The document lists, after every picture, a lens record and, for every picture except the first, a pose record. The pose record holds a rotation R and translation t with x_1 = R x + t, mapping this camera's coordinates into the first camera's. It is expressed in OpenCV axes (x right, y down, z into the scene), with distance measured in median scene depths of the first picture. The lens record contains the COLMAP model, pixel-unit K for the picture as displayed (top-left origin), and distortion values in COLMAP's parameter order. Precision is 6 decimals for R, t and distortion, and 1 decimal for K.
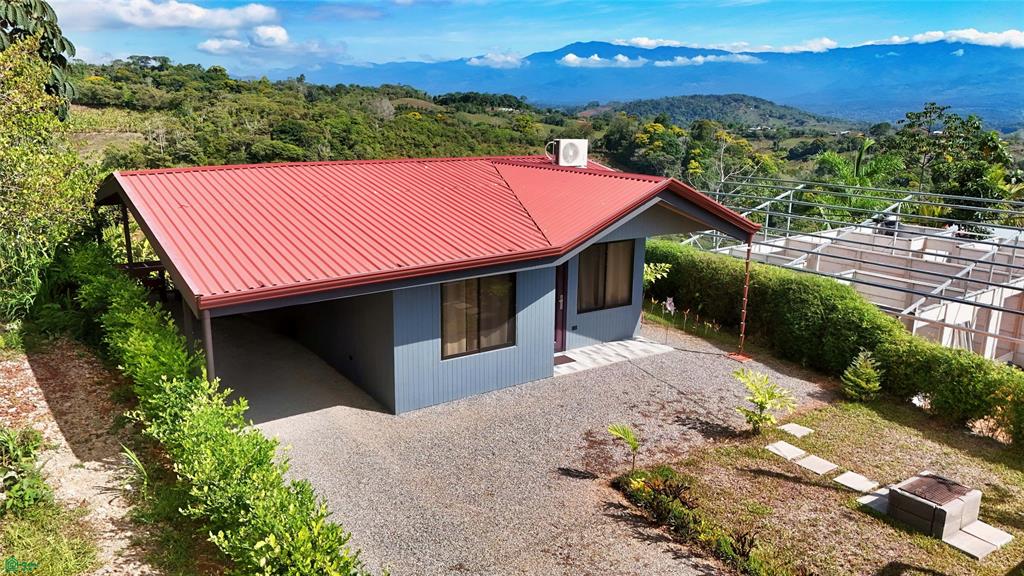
lens RADIAL K [[747.1, 0, 511.5], [0, 747.1, 285.1], [0, 0, 1]] dist [0.074376, -0.073331]
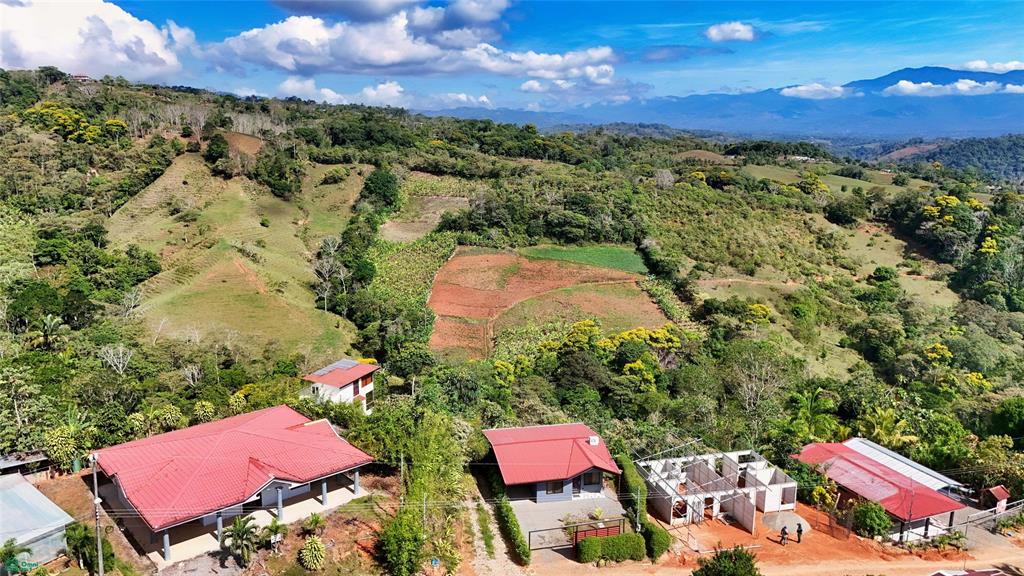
lens RADIAL K [[747.1, 0, 517.4], [0, 747.1, 293.0], [0, 0, 1]] dist [0.074376, -0.073331]
pose [[0.930467, 0.079507, -0.357645, 0.037133], [-0.090235, 0.995831, -0.013379, -0.030389], [0.355090, 0.044721, 0.933762, -0.101259]]
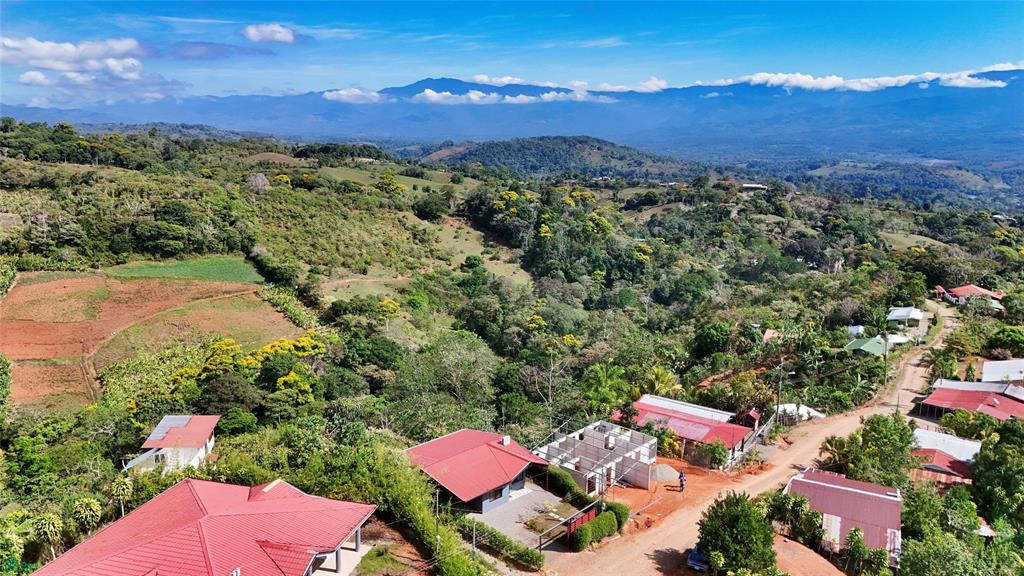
lens RADIAL K [[747.1, 0, 512.0], [0, 747.1, 291.7], [0, 0, 1]] dist [0.074376, -0.073331]
pose [[0.981856, -0.037179, 0.185946, -0.021649], [0.043661, 0.998569, -0.030884, -0.030190], [-0.184532, 0.038442, 0.982074, -0.106574]]
